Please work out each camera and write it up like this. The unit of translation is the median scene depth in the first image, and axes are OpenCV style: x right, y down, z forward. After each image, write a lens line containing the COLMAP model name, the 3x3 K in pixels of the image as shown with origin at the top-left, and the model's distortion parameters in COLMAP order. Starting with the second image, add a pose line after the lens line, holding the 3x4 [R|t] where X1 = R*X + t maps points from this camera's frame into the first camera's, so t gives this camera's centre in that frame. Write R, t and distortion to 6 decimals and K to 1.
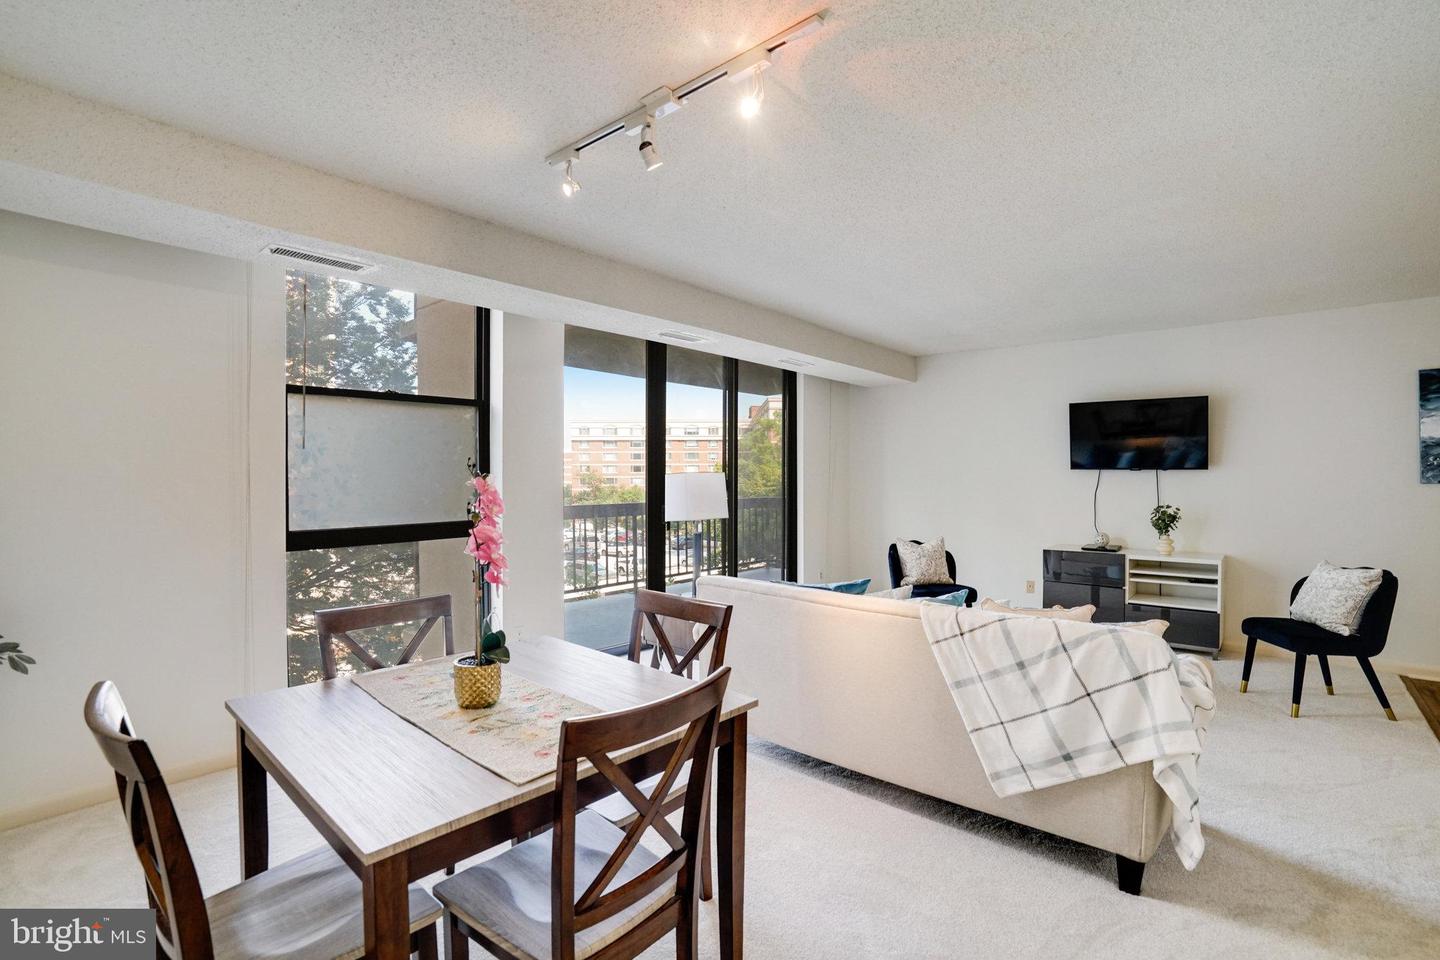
lens RADIAL K [[672.7, 0, 709.2], [0, 672.7, 479.5], [0, 0, 1]] dist [-0.049678, 0.017997]
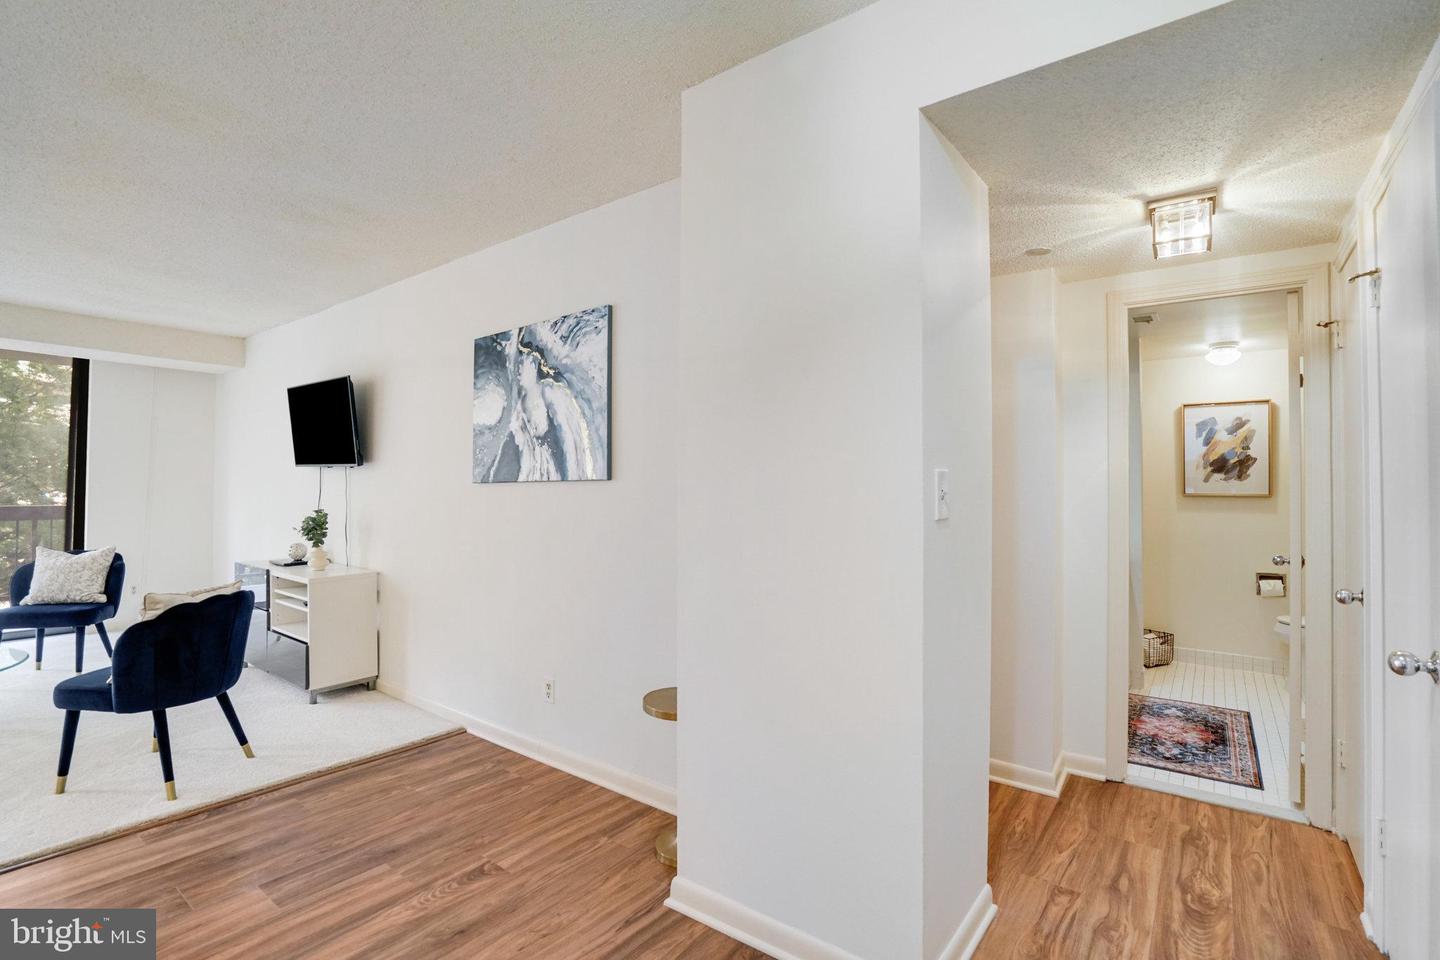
lens RADIAL K [[672.7, 0, 709.2], [0, 672.7, 479.5], [0, 0, 1]] dist [-0.049678, 0.017997]
pose [[0.998570, 0.005639, 0.053162, 1.133512], [-0.005056, 0.999926, -0.011086, 0.008269], [-0.053220, 0.010801, 0.998524, 0.148318]]
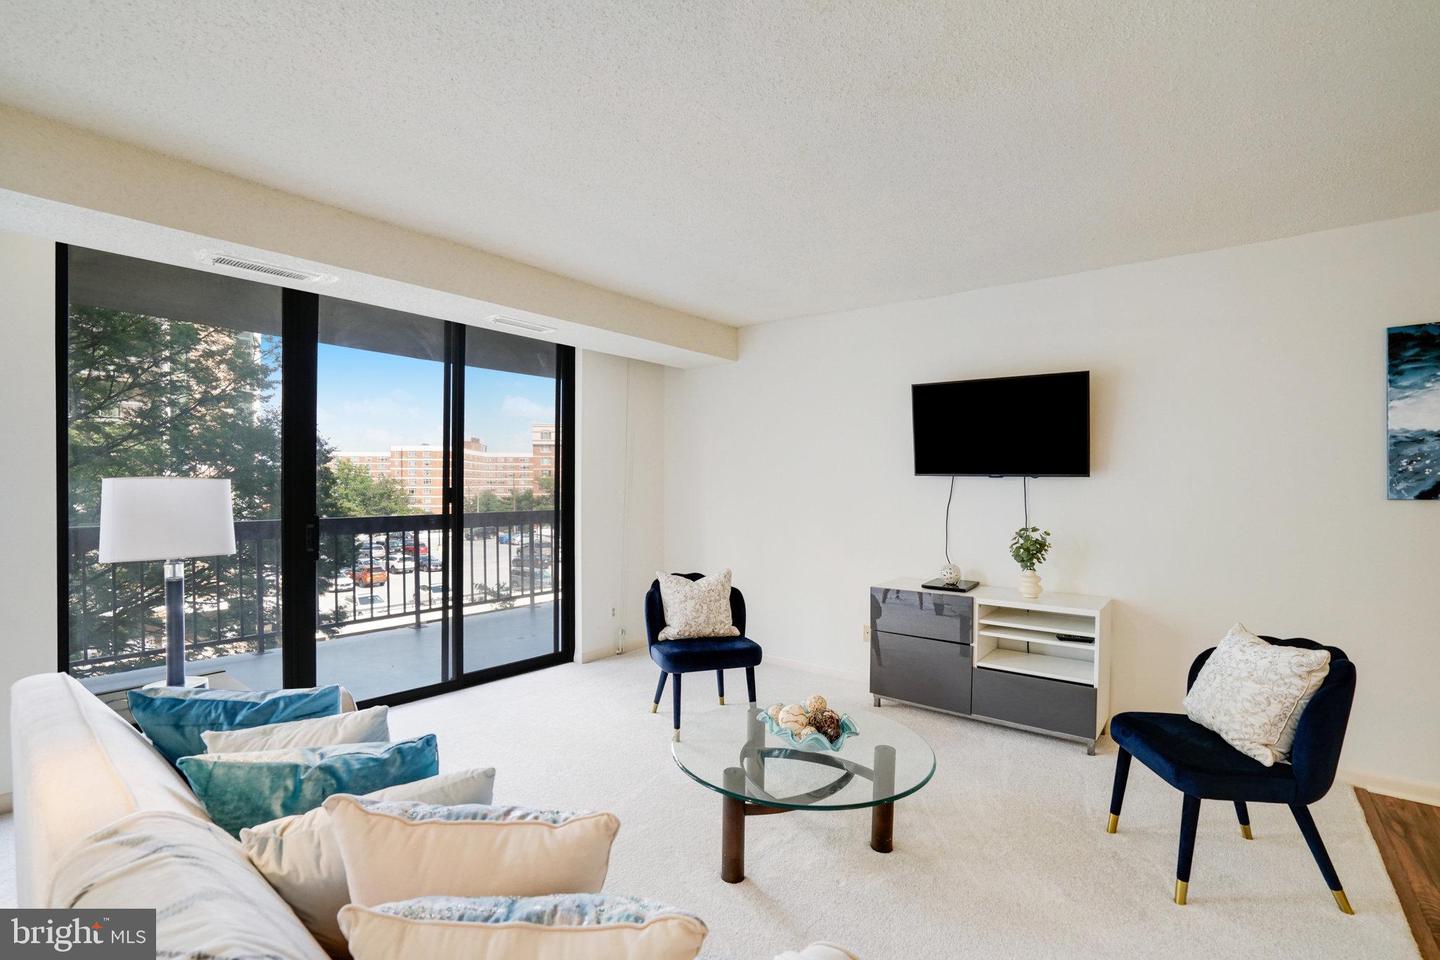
lens RADIAL K [[671.7, 0, 694.7], [0, 671.7, 486.3], [0, 0, 1]] dist [-0.050878, 0.020459]
pose [[0.999604, 0.004163, 0.027838, 0.312988], [-0.004245, 0.999987, 0.002892, -0.005255], [-0.027826, -0.003009, 0.999608, 0.302187]]
